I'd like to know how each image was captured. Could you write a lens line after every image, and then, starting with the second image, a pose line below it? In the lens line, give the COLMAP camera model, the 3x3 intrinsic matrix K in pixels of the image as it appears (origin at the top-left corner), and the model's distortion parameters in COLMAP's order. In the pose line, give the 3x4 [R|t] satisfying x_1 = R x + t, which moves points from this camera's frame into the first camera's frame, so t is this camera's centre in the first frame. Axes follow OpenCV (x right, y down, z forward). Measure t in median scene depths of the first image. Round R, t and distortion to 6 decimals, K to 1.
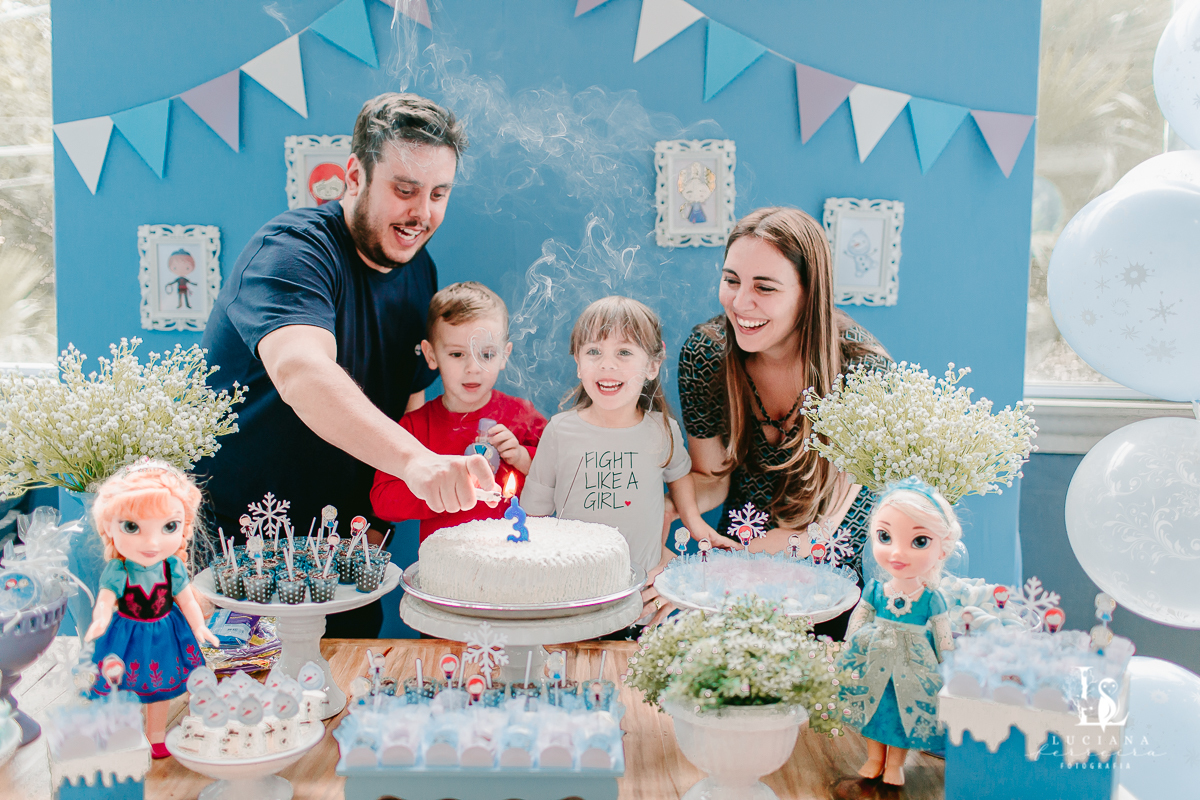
lens RADIAL K [[1151.2, 0, 600.3], [0, 1151.2, 395.1], [0, 0, 1]] dist [0.003720, -0.001744]
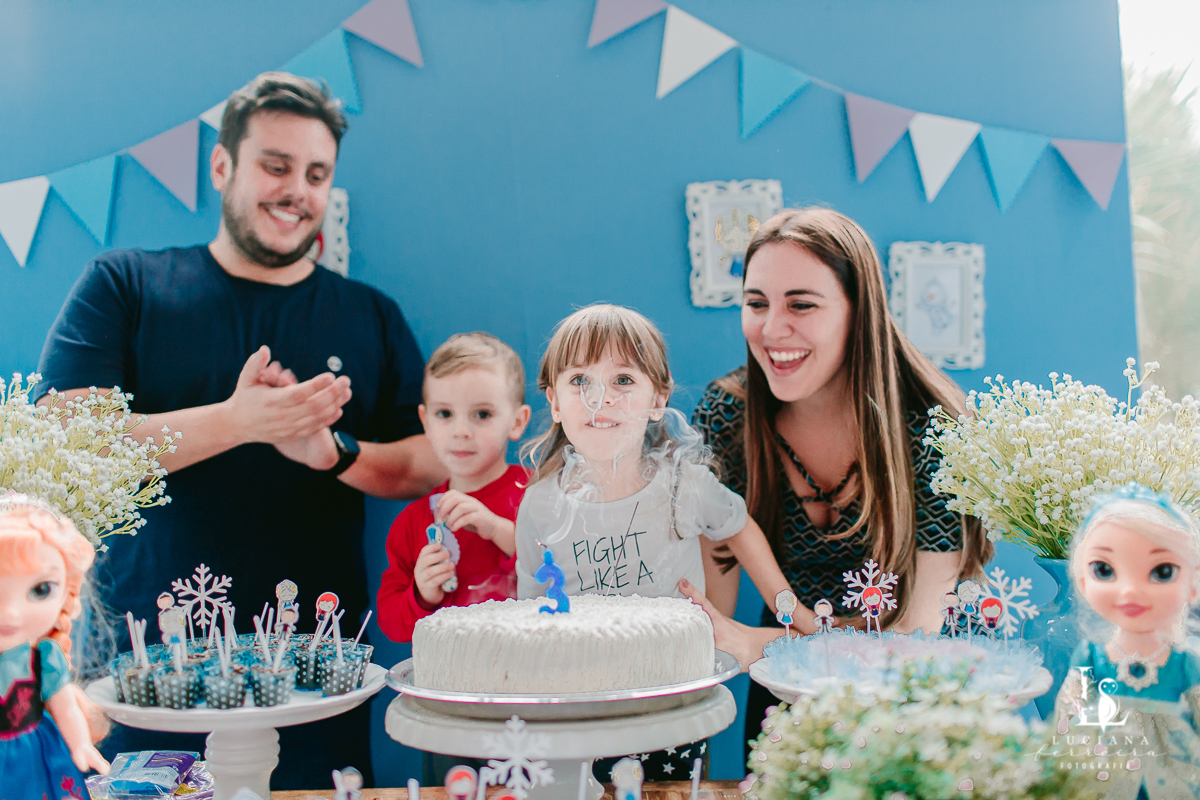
lens RADIAL K [[1151.2, 0, 600.3], [0, 1151.2, 395.1], [0, 0, 1]] dist [0.003720, -0.001744]
pose [[0.999455, -0.031466, 0.010008, -0.043636], [0.032684, 0.985835, -0.164502, 0.104707], [-0.004690, 0.164739, 0.986326, 0.271179]]
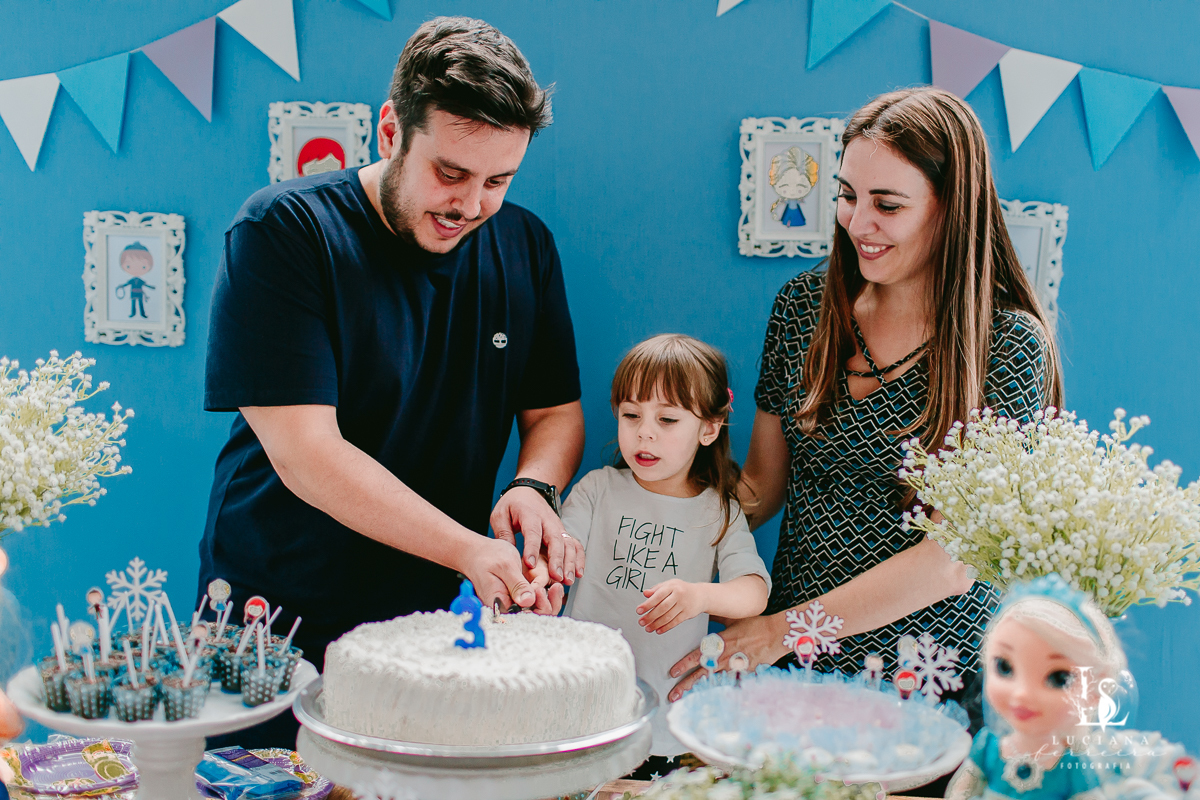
lens RADIAL K [[1264.3, 0, 662.8], [0, 1264.3, 433.2], [0, 0, 1]] dist [0.008606, -0.018117]
pose [[0.997488, 0.035667, -0.061195, 0.080108], [-0.036841, 0.999156, -0.018163, 0.009538], [0.060495, 0.020372, 0.997961, 0.233530]]
